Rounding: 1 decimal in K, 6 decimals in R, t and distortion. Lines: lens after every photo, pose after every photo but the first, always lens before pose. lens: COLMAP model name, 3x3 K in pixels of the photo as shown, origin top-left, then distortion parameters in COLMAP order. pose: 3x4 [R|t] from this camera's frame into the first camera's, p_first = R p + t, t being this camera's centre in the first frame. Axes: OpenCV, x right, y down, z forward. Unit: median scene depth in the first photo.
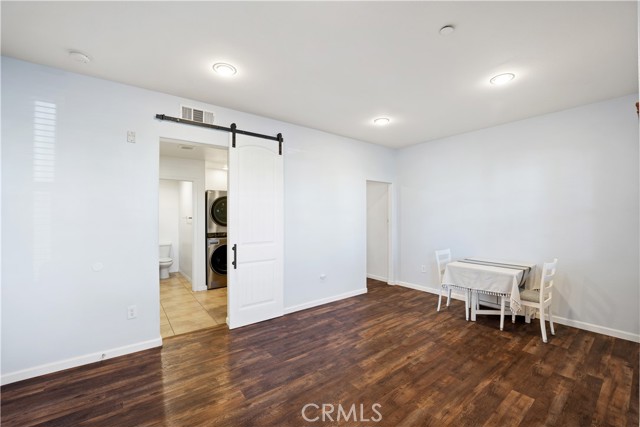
lens RADIAL K [[263.4, 0, 323.5], [0, 263.4, 212.9], [0, 0, 1]] dist [-0.020967, 0.000564]
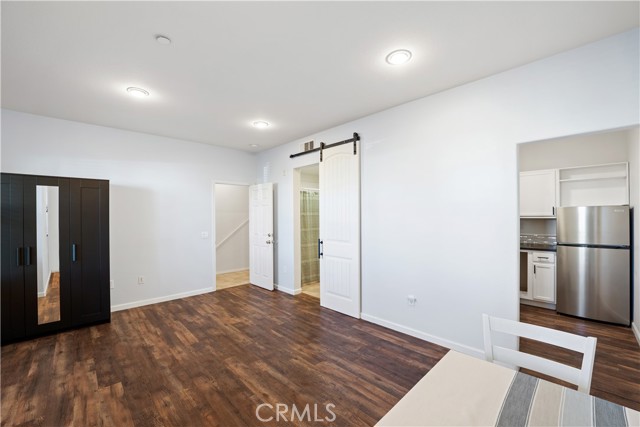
lens RADIAL K [[263.4, 0, 321.0], [0, 263.4, 209.7], [0, 0, 1]] dist [-0.020967, 0.000564]
pose [[0.104555, -0.017767, -0.994360, 0.978819], [0.013973, 0.999768, -0.016394, 0.002176], [0.994421, -0.012180, 0.104779, 0.932428]]
